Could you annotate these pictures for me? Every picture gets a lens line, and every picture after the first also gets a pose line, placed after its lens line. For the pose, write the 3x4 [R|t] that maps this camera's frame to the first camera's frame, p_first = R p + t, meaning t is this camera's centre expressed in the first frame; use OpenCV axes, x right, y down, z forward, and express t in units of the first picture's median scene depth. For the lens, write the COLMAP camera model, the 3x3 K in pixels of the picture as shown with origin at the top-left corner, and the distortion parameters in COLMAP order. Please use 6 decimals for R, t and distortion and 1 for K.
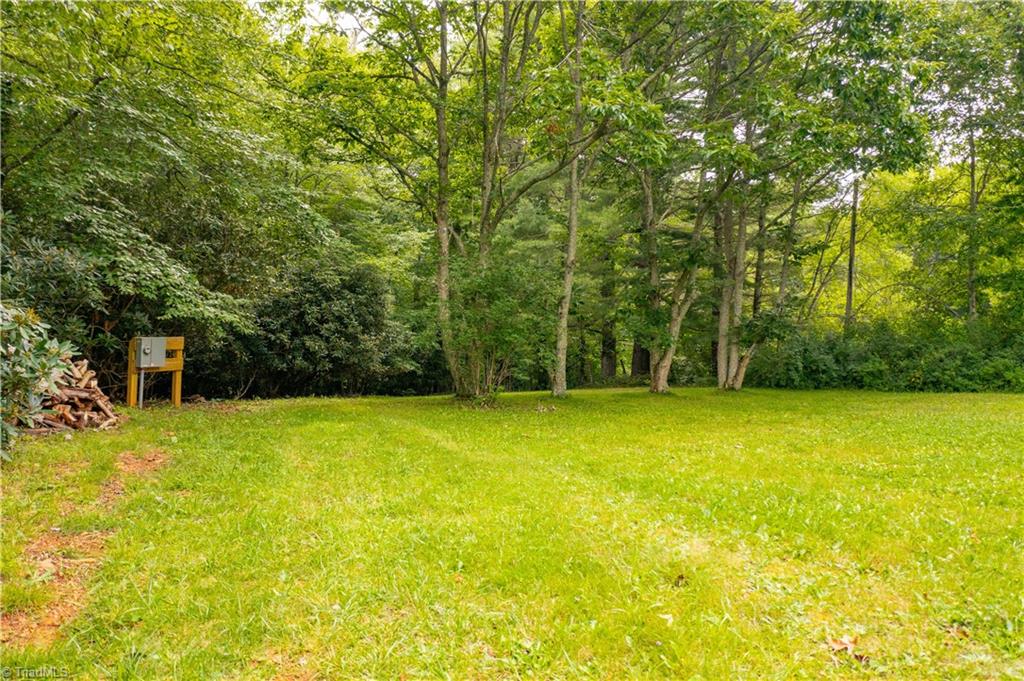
lens RADIAL K [[802.9, 0, 514.9], [0, 802.9, 335.3], [0, 0, 1]] dist [-0.011929, 0.025630]
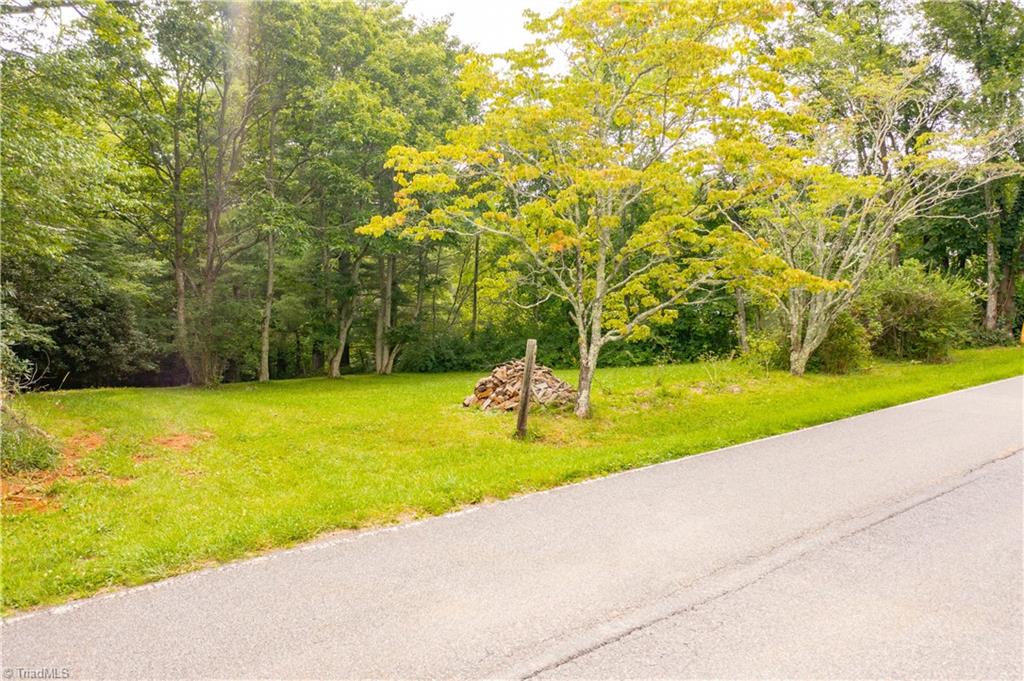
lens RADIAL K [[802.9, 0, 509.5], [0, 802.9, 337.9], [0, 0, 1]] dist [-0.011929, 0.025630]
pose [[0.952325, -0.022198, 0.304277, 0.031342], [0.018527, 0.999717, 0.014947, -0.018820], [-0.304522, -0.008597, 0.952466, -0.497892]]
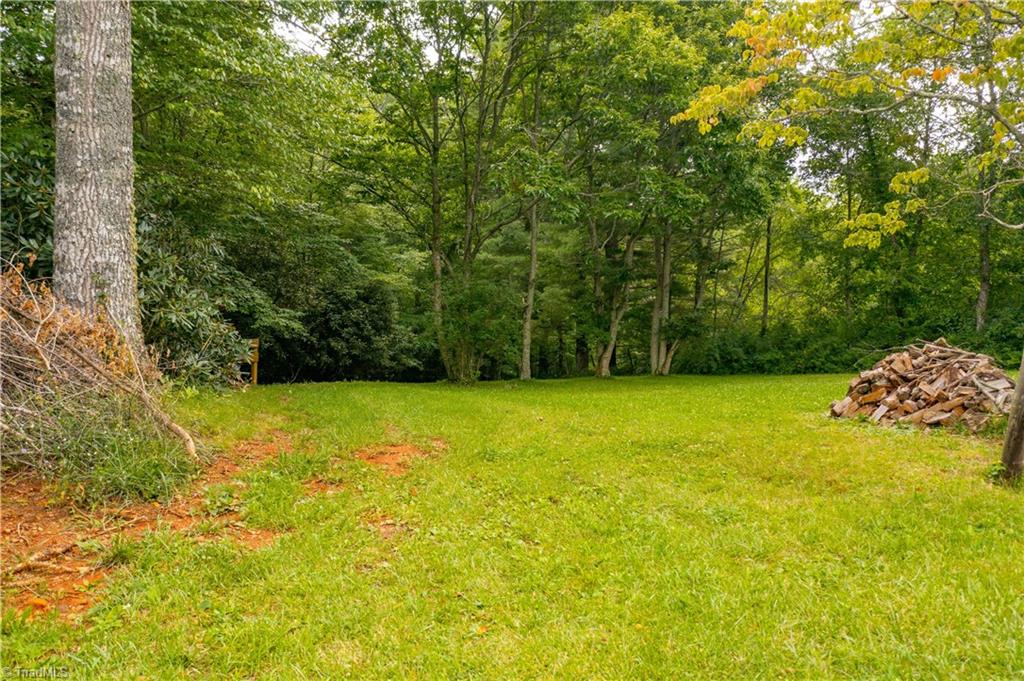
lens RADIAL K [[802.9, 0, 514.4], [0, 802.9, 338.0], [0, 0, 1]] dist [-0.011929, 0.025630]
pose [[0.999920, -0.012454, -0.002151, 0.034105], [0.012458, 0.999921, 0.001631, 0.002347], [0.002131, -0.001658, 0.999996, -0.284958]]
